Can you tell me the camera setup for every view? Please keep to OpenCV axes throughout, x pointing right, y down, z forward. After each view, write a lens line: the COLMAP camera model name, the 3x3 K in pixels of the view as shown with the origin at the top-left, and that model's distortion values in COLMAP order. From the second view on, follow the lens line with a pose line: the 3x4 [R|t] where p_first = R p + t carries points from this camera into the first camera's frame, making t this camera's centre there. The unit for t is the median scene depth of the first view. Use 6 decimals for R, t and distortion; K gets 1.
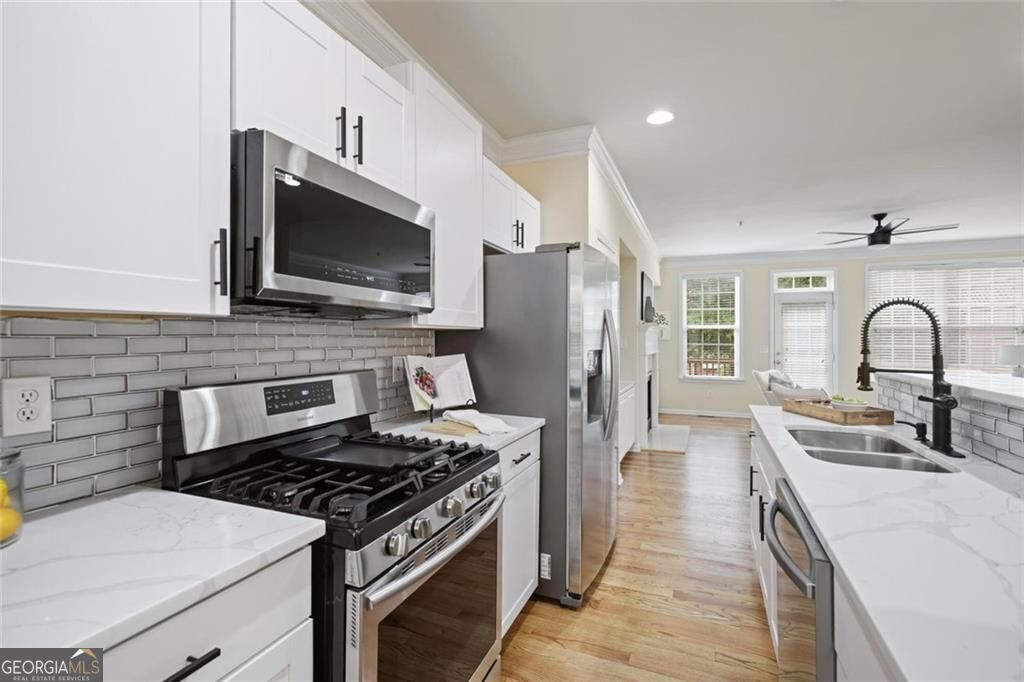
lens RADIAL K [[464.3, 0, 512.0], [0, 464.3, 341.0], [0, 0, 1]] dist [0.002044, -0.000189]
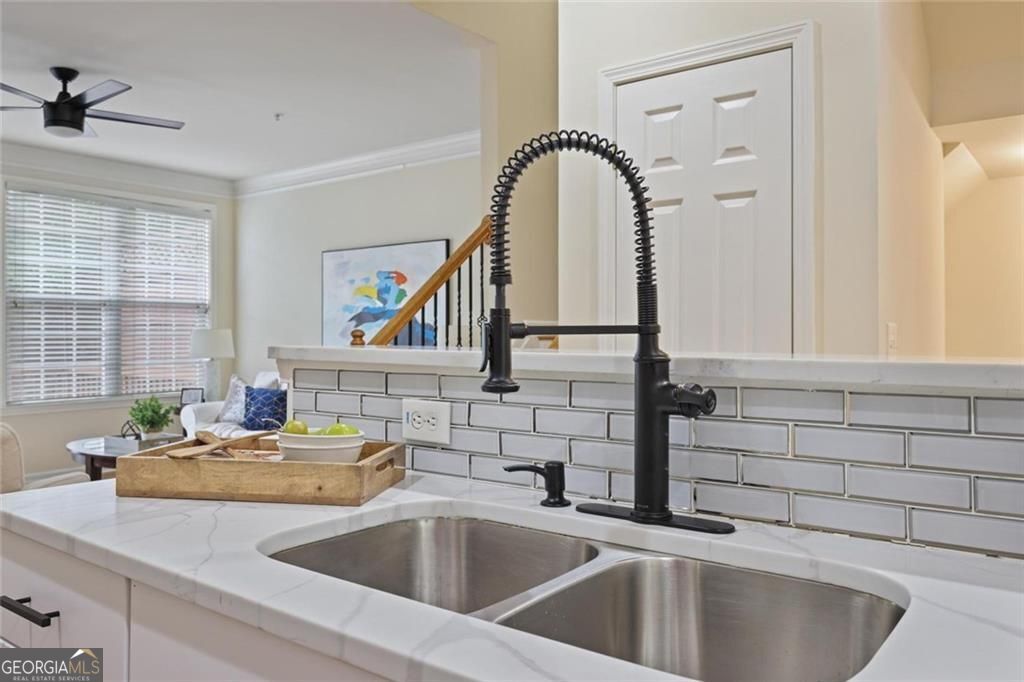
lens RADIAL K [[774.7, 0, 512.0], [0, 774.7, 341.0], [0, 0, 1]] dist [0.002441, 0.002203]
pose [[0.249207, -0.013195, 0.968360, 0.216240], [0.010078, 0.999888, 0.011032, 0.062416], [-0.968398, 0.007010, 0.249312, 0.843796]]
